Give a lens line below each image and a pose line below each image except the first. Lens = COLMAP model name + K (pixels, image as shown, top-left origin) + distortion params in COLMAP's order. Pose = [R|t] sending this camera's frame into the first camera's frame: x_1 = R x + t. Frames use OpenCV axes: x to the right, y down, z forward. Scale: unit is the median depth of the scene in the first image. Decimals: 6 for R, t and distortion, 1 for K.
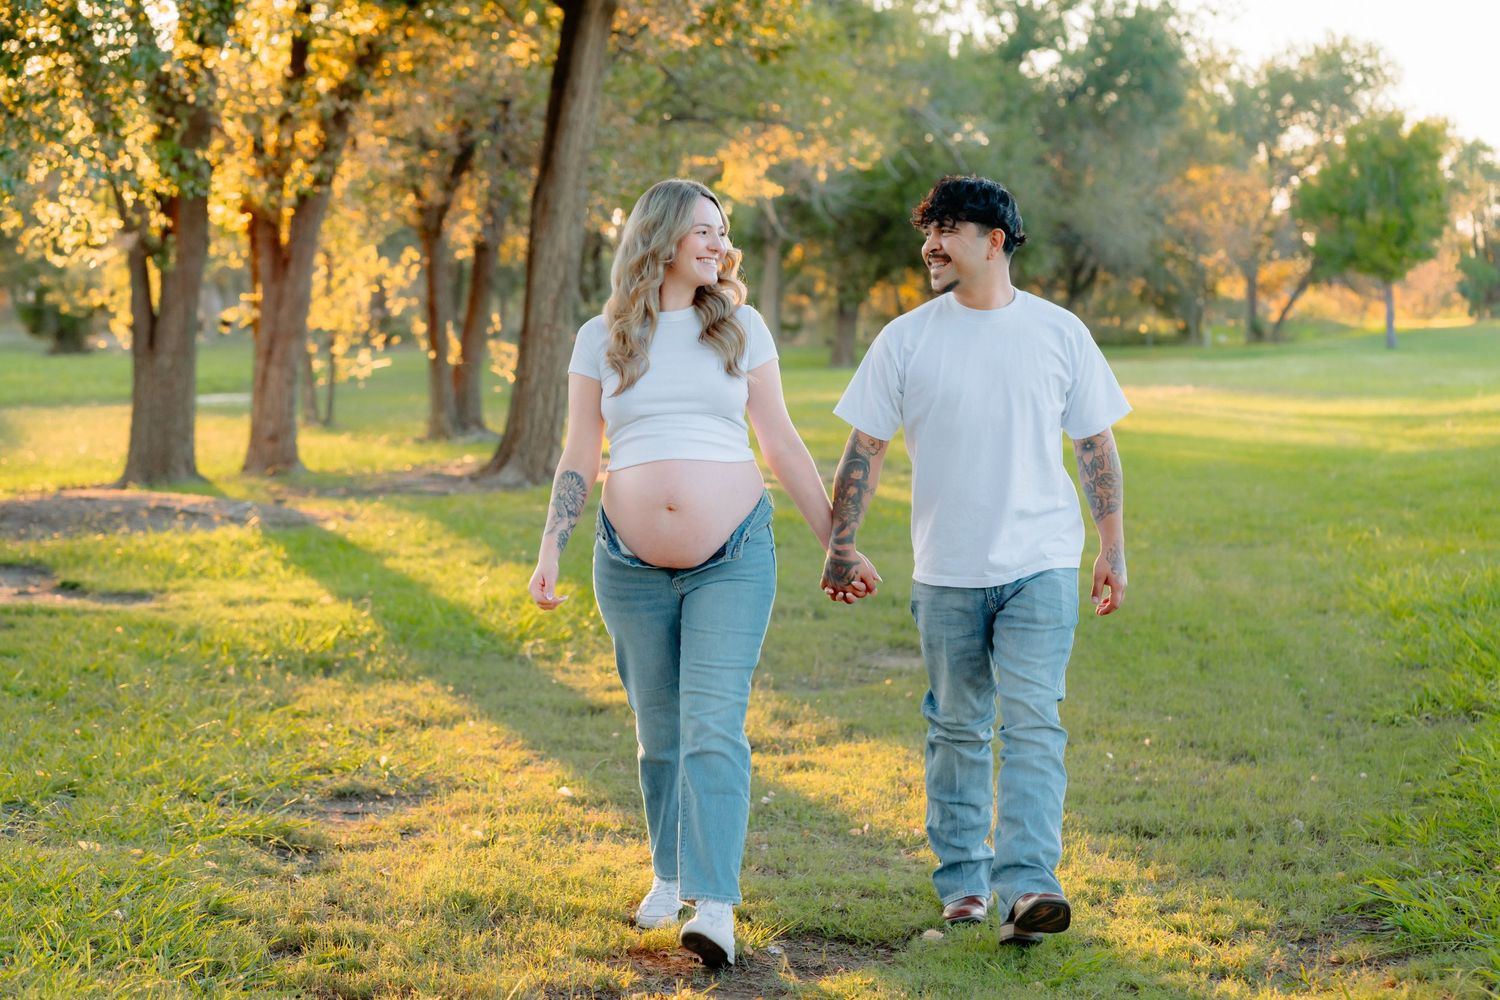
lens RADIAL K [[3677.2, 0, 750.0], [0, 3677.2, 500.0], [0, 0, 1]] dist [0.055634, 0.034889]
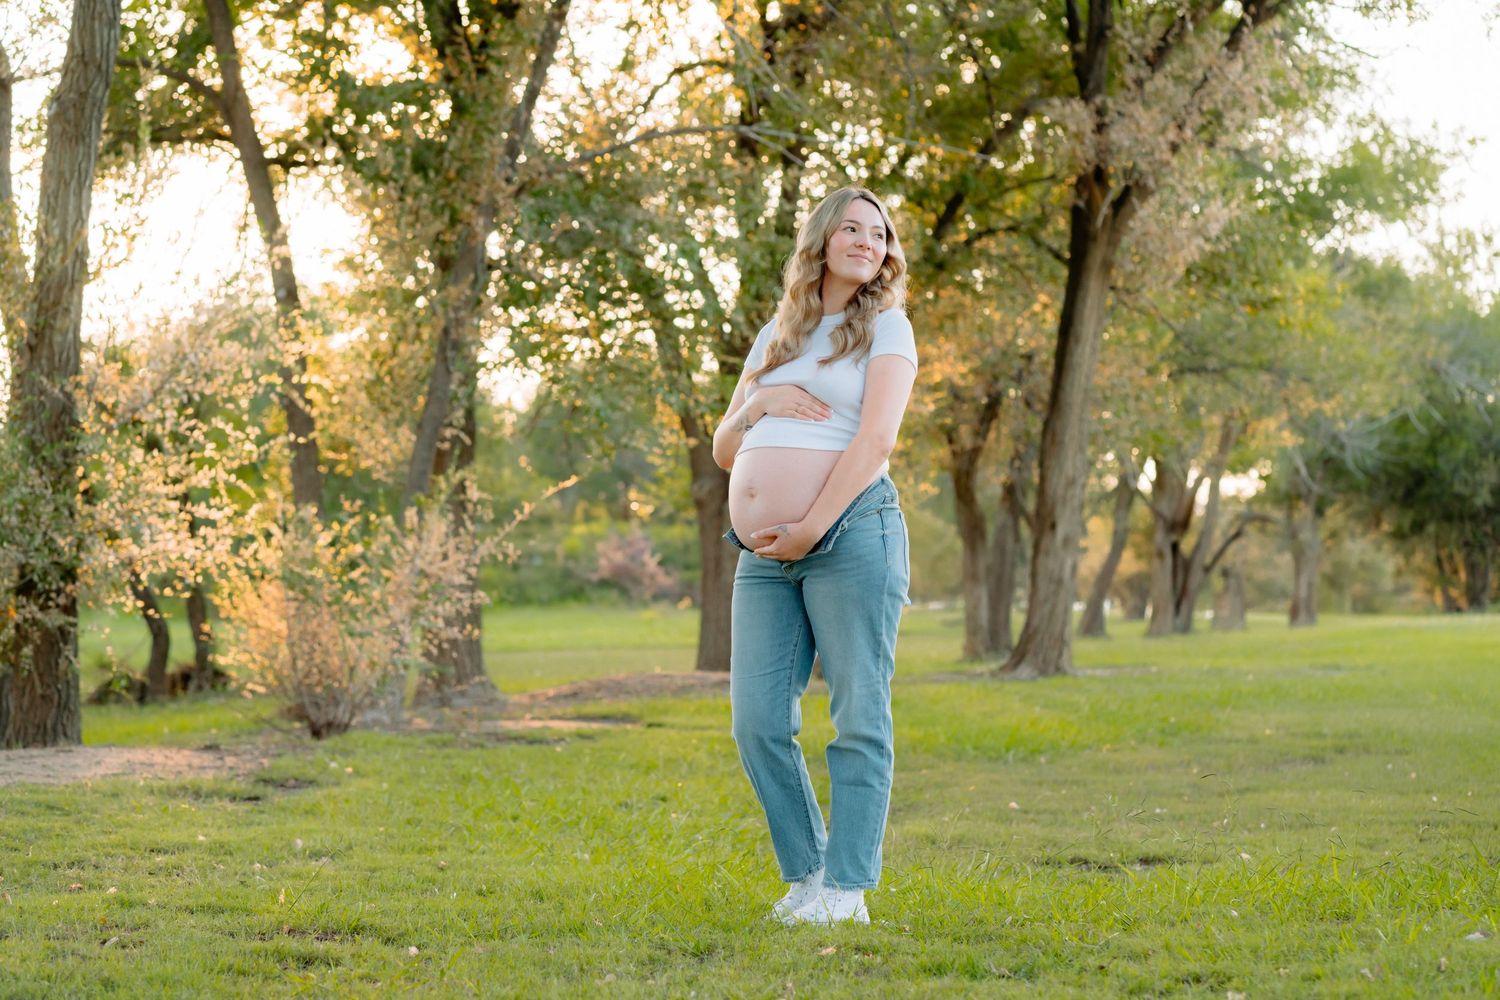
lens RADIAL K [[3643.9, 0, 768.0], [0, 3643.9, 500.1], [0, 0, 1]] dist [0.103315, -0.533874]
pose [[0.989209, -0.015204, -0.145722, 0.048945], [0.004353, 0.997212, -0.074490, 0.053773], [0.146449, 0.073052, 0.986517, -0.306630]]
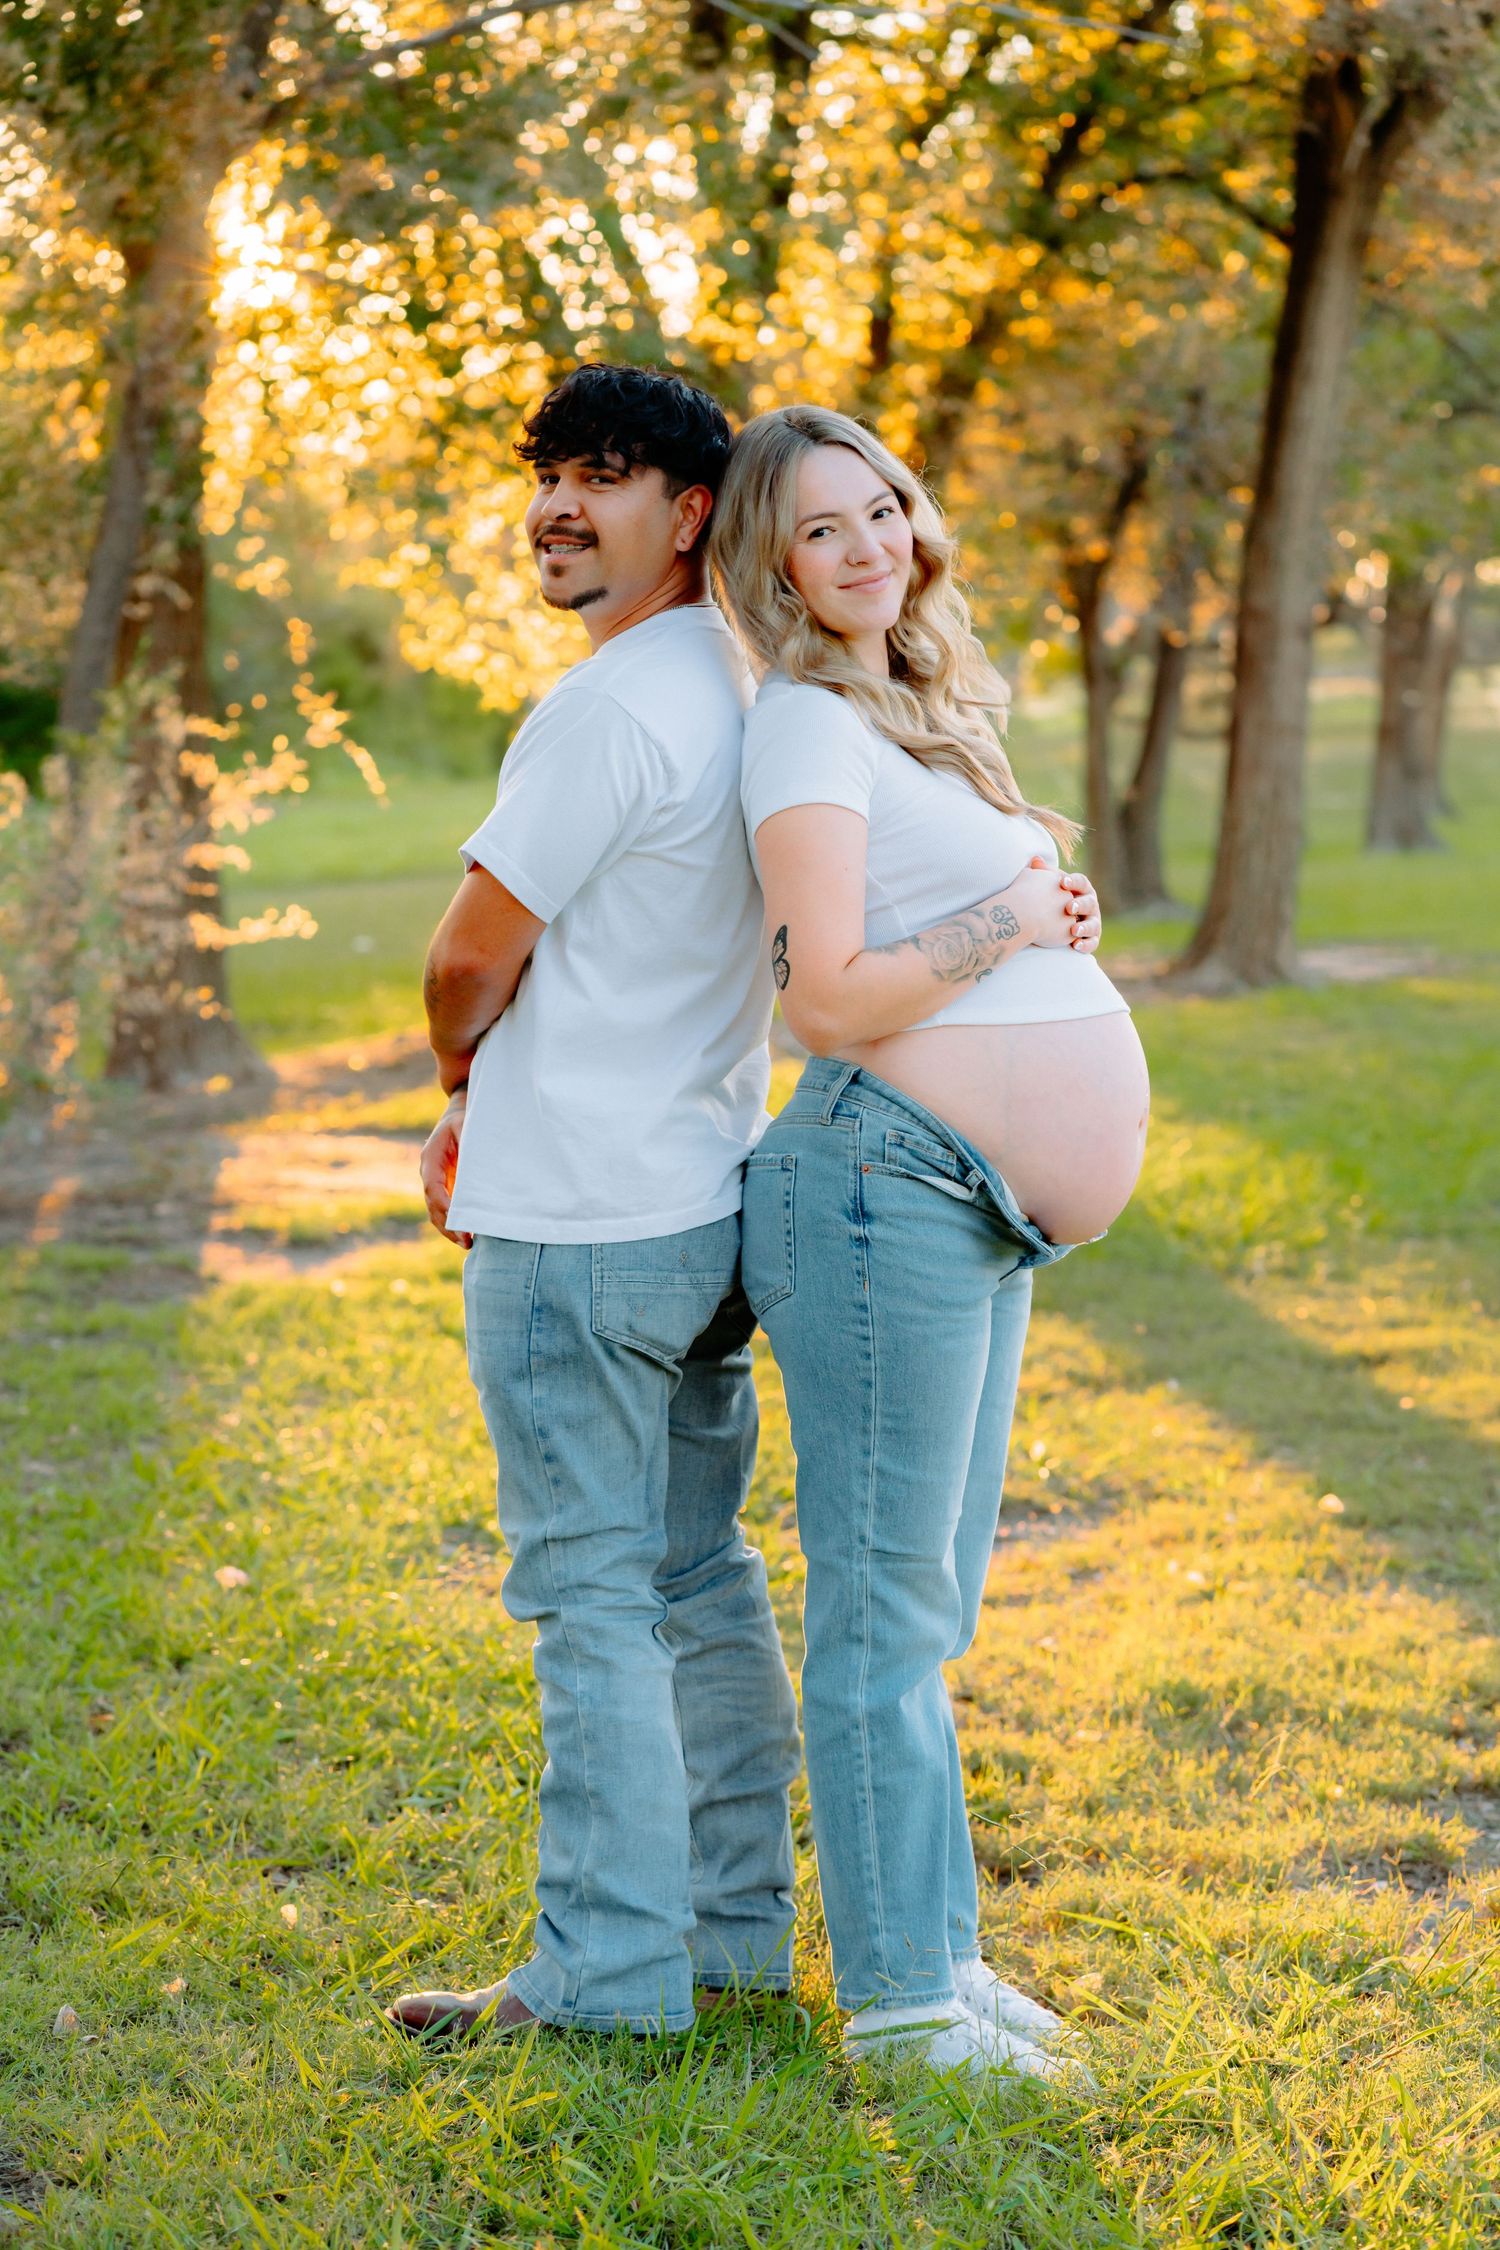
lens RADIAL K [[5579.6, 0, 750.0], [0, 5579.6, 1125.0], [0, 0, 1]] dist [0.000662, -0.229039]
pose [[0.989237, -0.011591, -0.145860, -0.007868], [0.014821, 0.999668, 0.021076, -0.004586], [0.145567, -0.023011, 0.989081, 0.048678]]
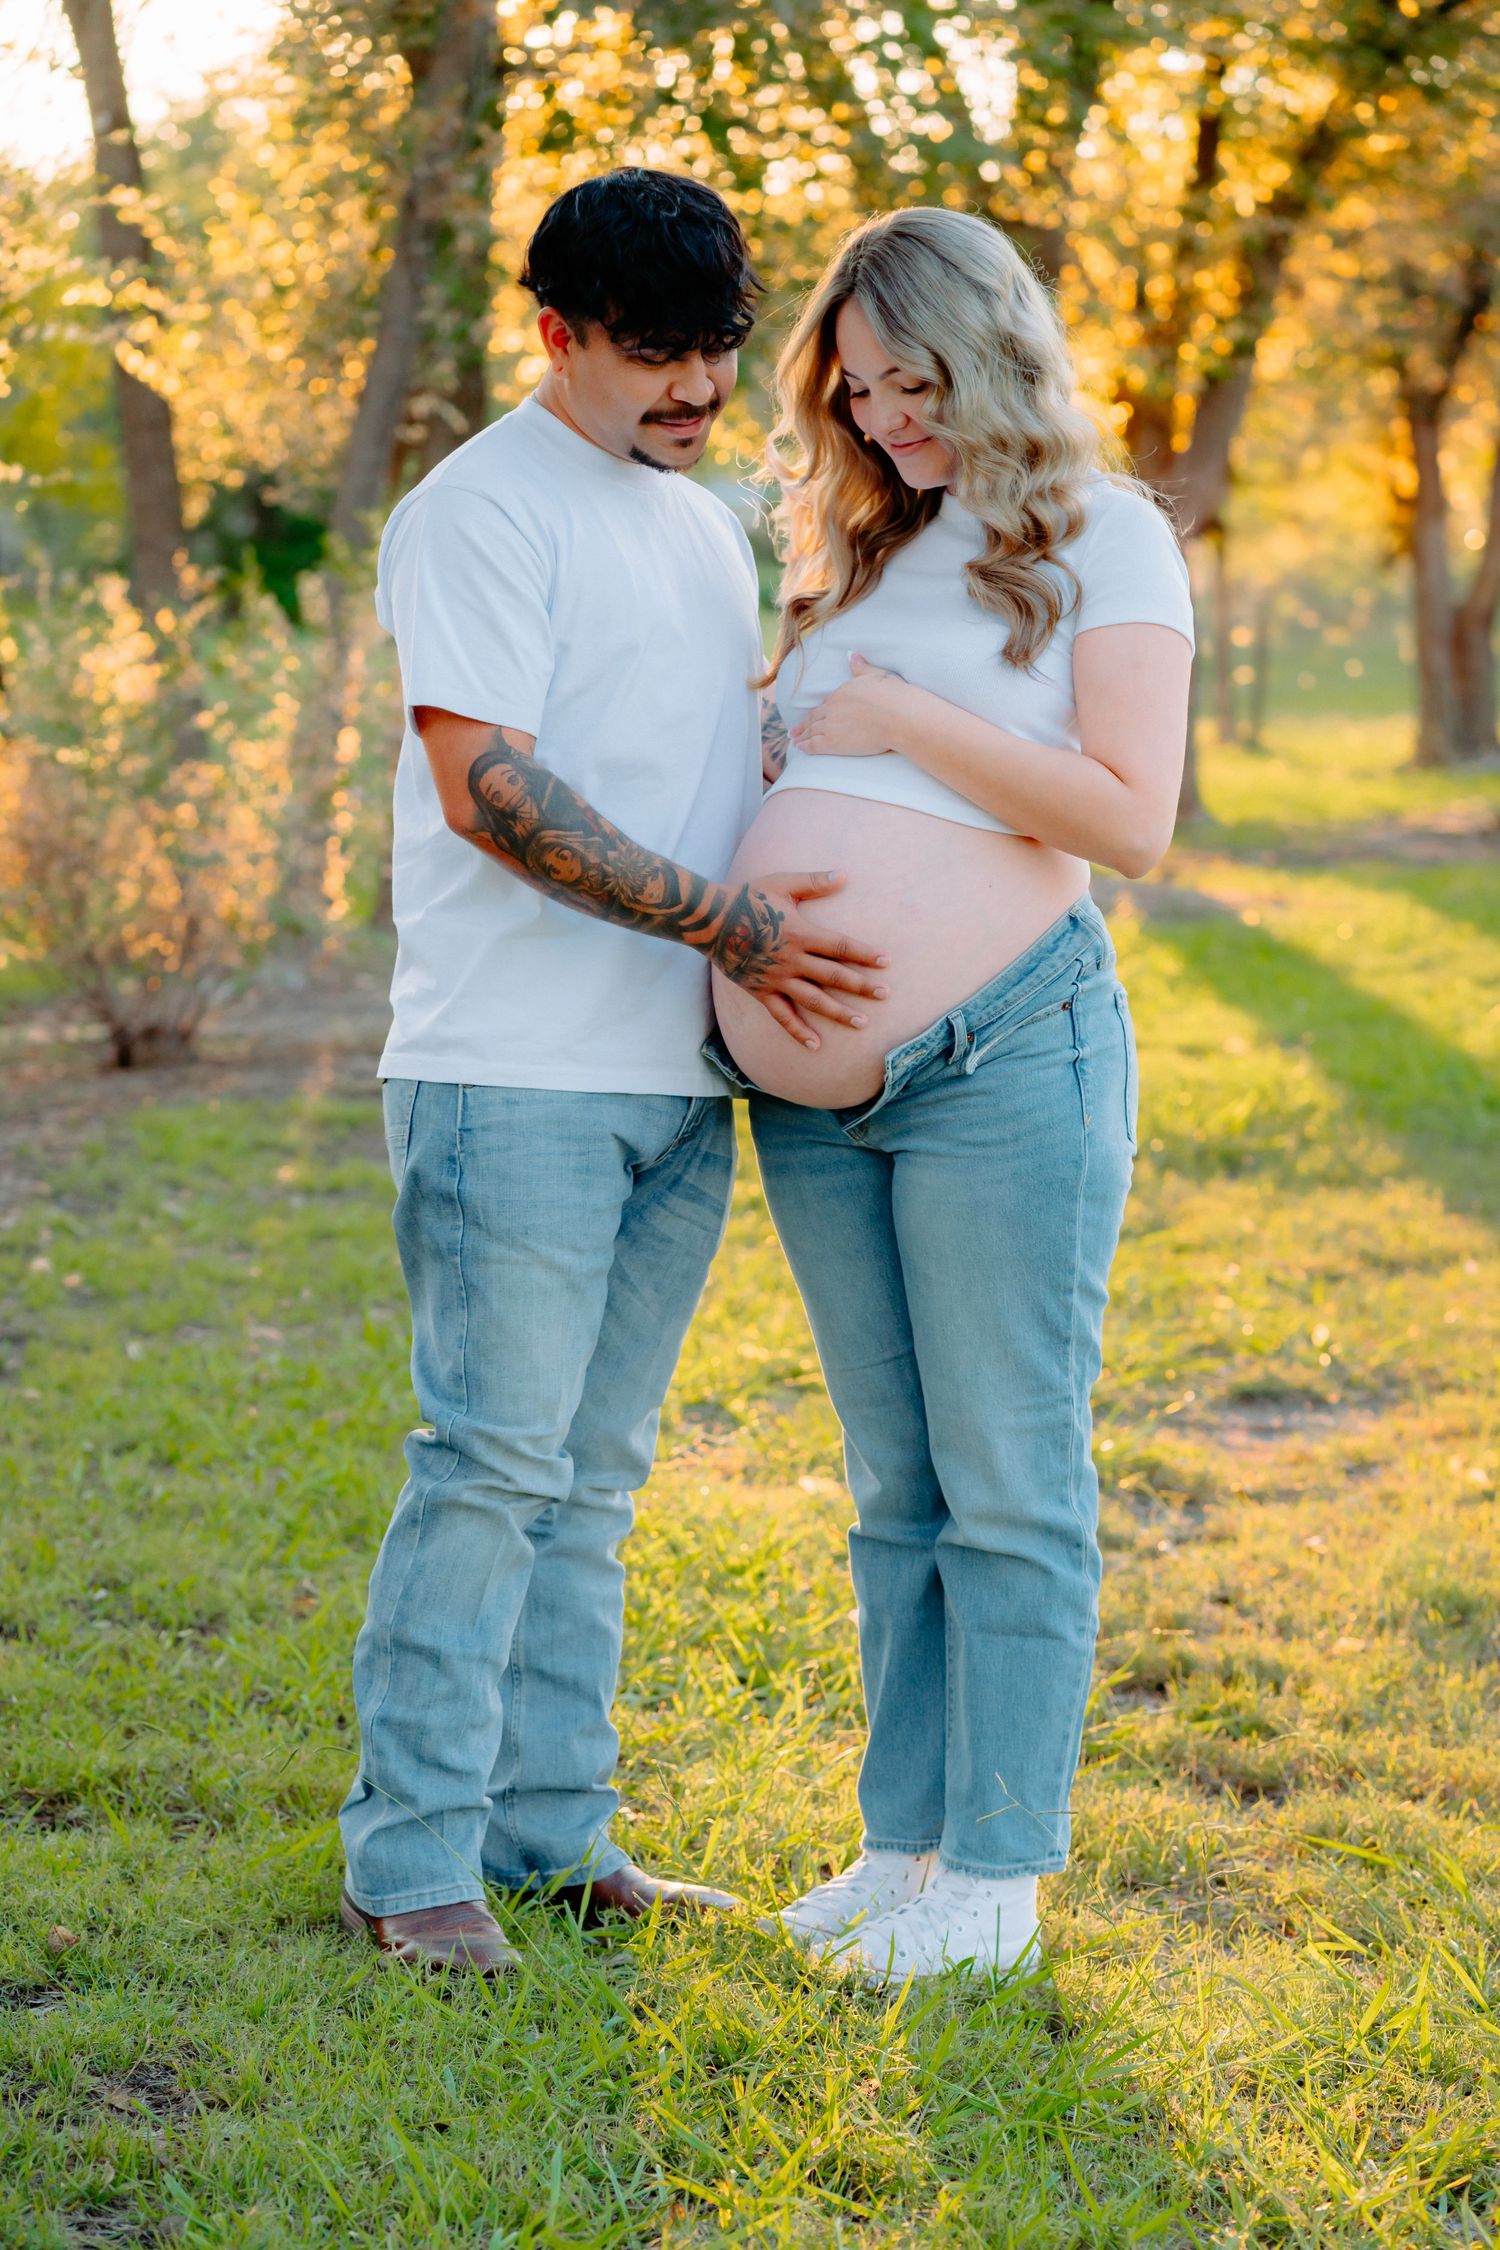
lens RADIAL K [[5784.9, 0, 758.3], [0, 5784.9, 1197.2], [0, 0, 1]] dist [0.045690, -0.504900]
pose [[0.980018, 0.012846, -0.198492, -0.003269], [-0.001214, 0.998280, 0.058615, -0.005102], [0.198904, -0.057203, 0.978348, 0.063520]]
